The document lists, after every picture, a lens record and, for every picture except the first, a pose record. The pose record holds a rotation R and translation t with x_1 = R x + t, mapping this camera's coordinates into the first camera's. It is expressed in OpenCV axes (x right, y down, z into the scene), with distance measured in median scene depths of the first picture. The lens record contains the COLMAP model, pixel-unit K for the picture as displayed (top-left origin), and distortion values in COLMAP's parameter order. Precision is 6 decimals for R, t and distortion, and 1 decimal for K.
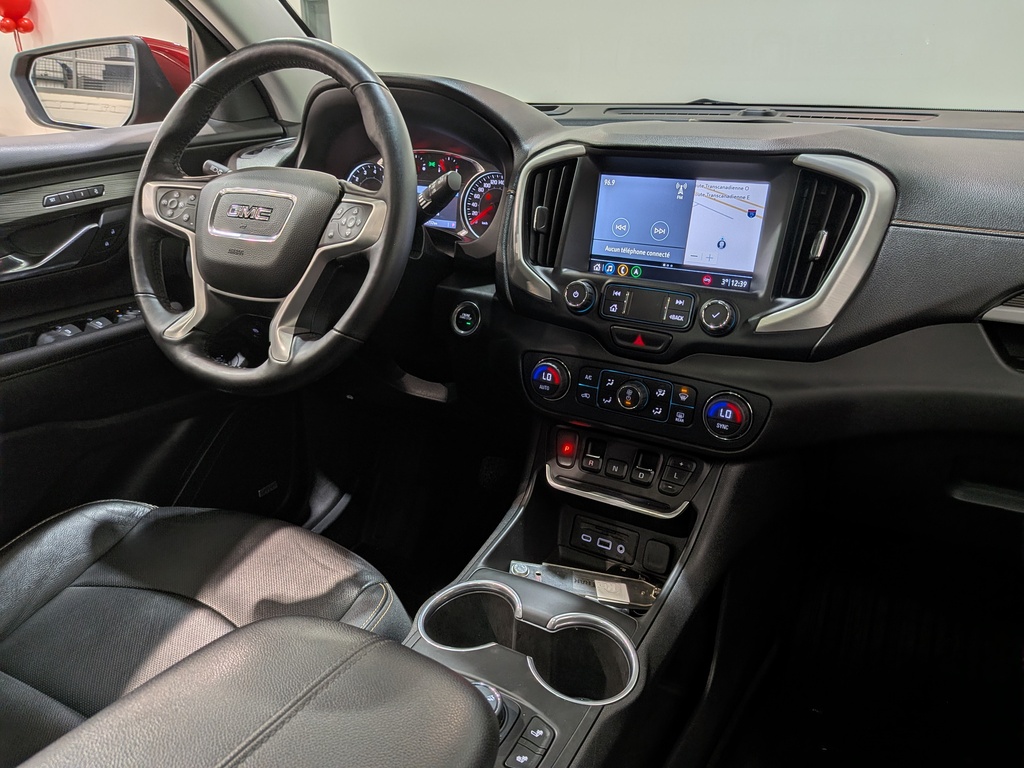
lens RADIAL K [[755.3, 0, 515.0], [0, 755.3, 403.1], [0, 0, 1]] dist [0.055273, -0.096118]
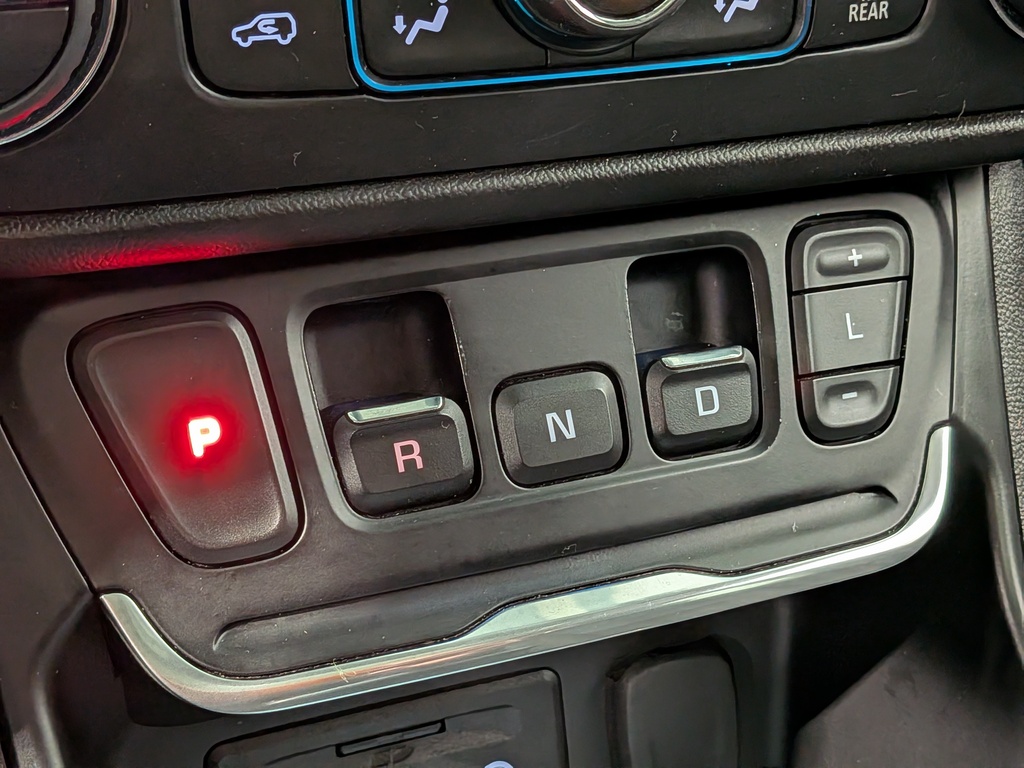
lens RADIAL K [[1482.9, 0, 514.5], [0, 1482.9, 405.6], [0, 0, 1]] dist [0.066414, 0.000000]
pose [[0.633415, -0.403736, 0.660139, -0.085729], [0.258908, 0.914506, 0.310878, -0.020283], [-0.729214, -0.025999, 0.683792, 0.784929]]
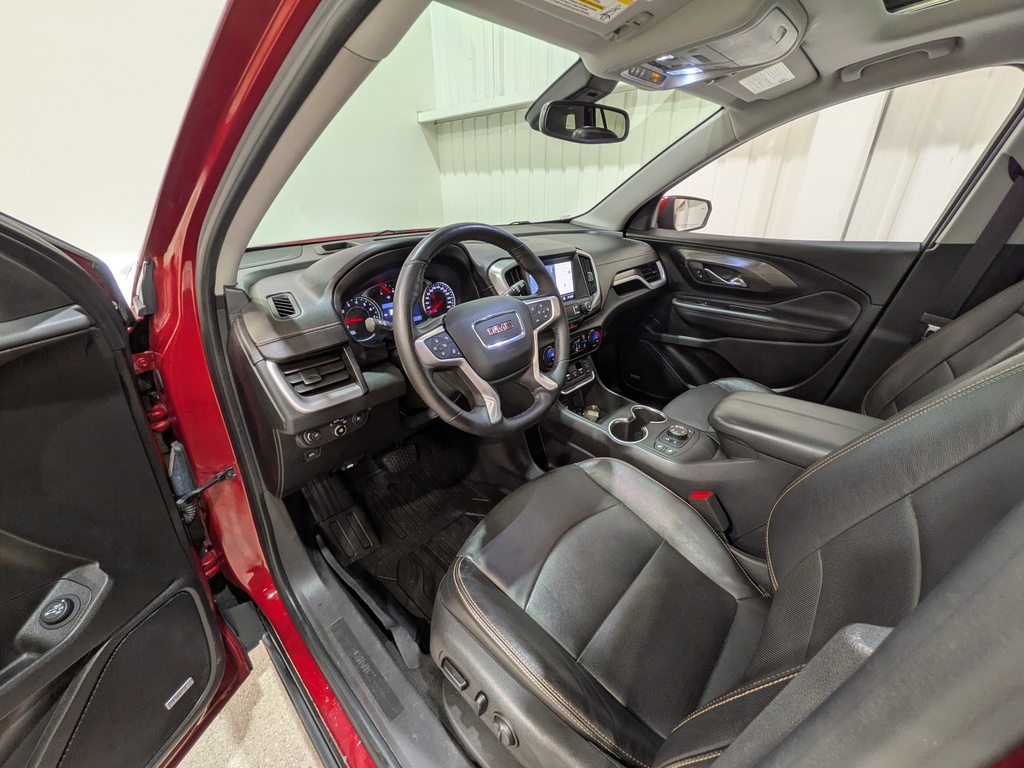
lens RADIAL K [[402.2, 0, 517.8], [0, 402.2, 380.3], [0, 0, 1]] dist [-0.000551, -0.000389]
pose [[0.259450, -0.421367, 0.868985, -1.145267], [0.380033, 0.871748, 0.309242, -0.405484], [-0.887841, 0.250010, 0.386308, 0.639393]]
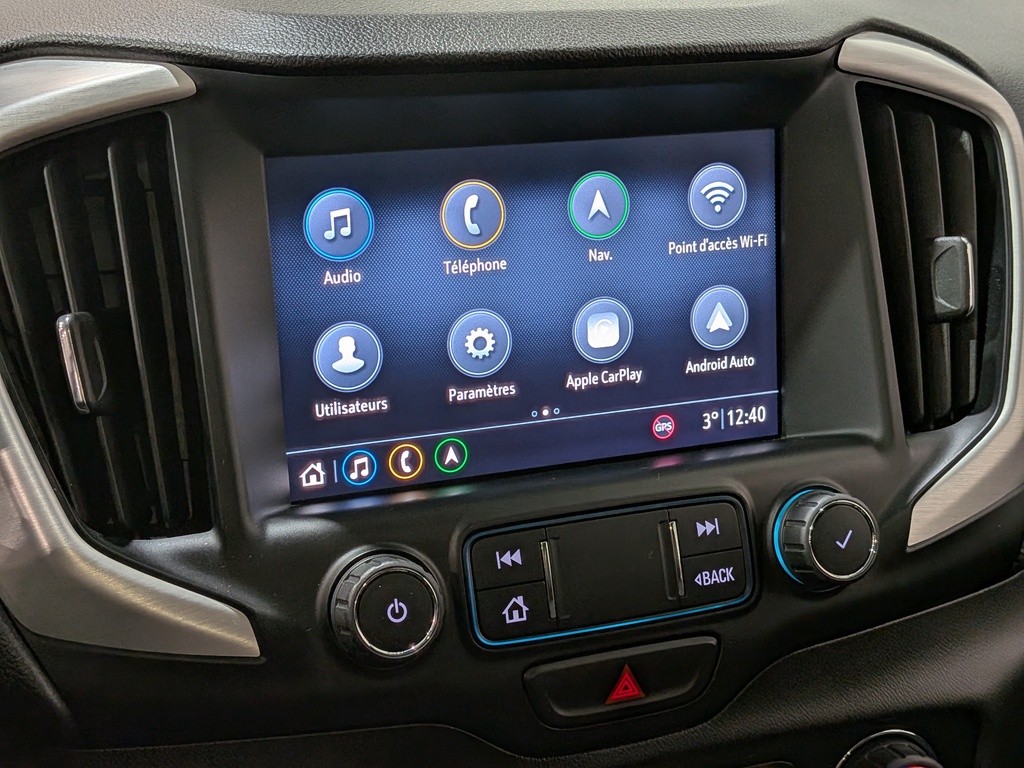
lens RADIAL K [[1482.9, 0, 509.5], [0, 1482.9, 412.4], [0, 0, 1]] dist [0.066414, 0.000000]
pose [[0.620581, -0.271568, 0.735615, -0.255921], [0.285969, 0.951886, 0.110159, -0.251196], [-0.730137, 0.142001, 0.668382, 0.594963]]
